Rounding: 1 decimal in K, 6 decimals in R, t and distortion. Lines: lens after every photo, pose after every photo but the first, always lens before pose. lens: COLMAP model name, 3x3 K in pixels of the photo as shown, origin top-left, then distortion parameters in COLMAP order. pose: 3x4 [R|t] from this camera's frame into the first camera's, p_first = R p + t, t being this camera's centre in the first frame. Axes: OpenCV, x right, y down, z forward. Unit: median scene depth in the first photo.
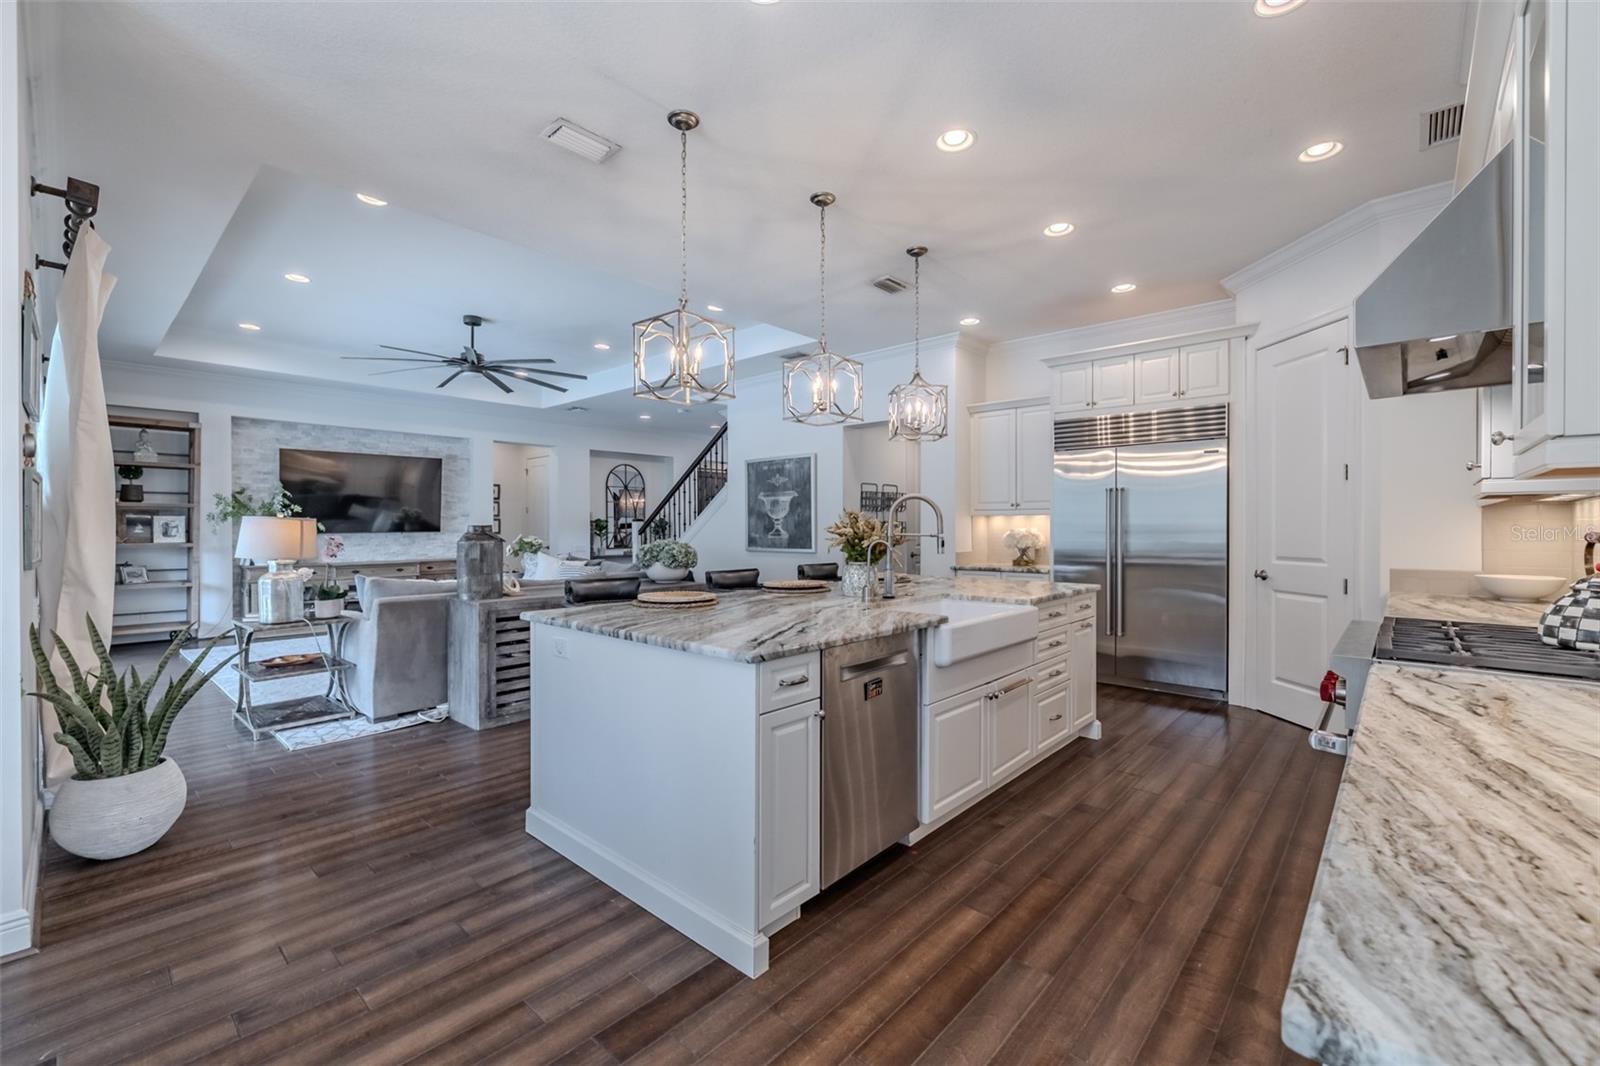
lens RADIAL K [[670.0, 0, 800.3], [0, 670.0, 529.2], [0, 0, 1]] dist [-0.004506, 0.000144]
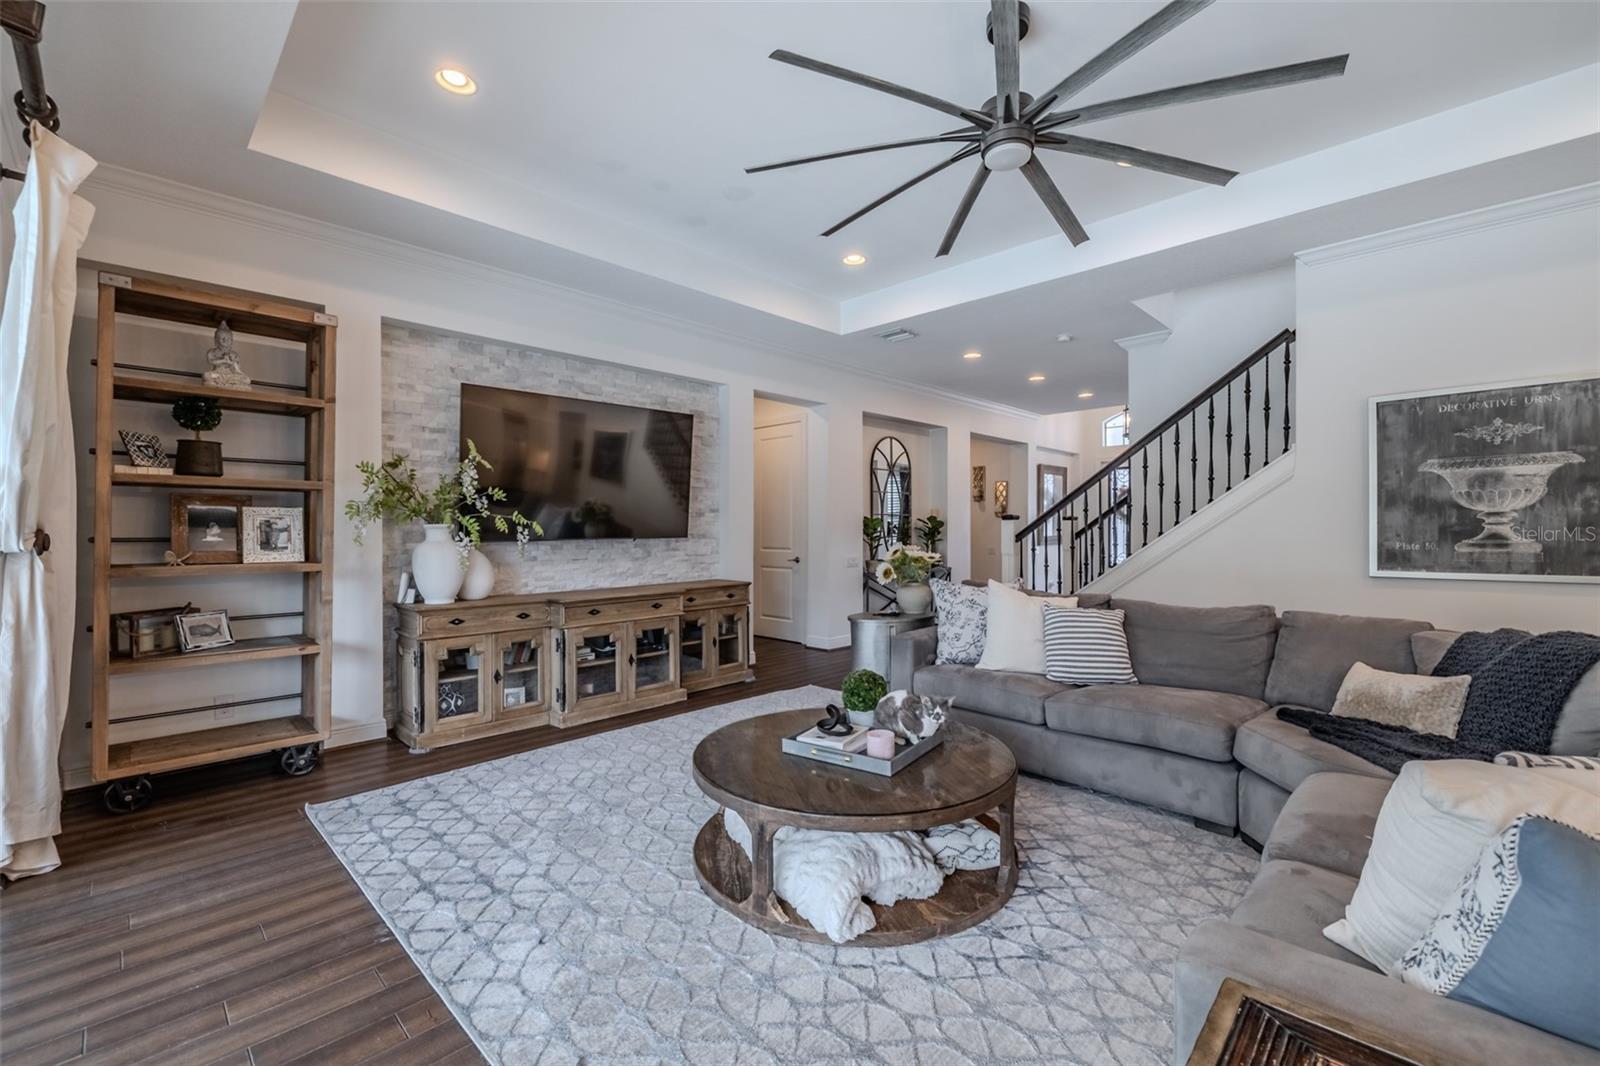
lens RADIAL K [[670.0, 0, 799.9], [0, 670.0, 530.6], [0, 0, 1]] dist [-0.004506, 0.000144]
pose [[0.999085, -0.000580, -0.042765, -0.511739], [0.000537, 0.999999, -0.001012, -0.002038], [0.042765, 0.000989, 0.999085, 0.501413]]
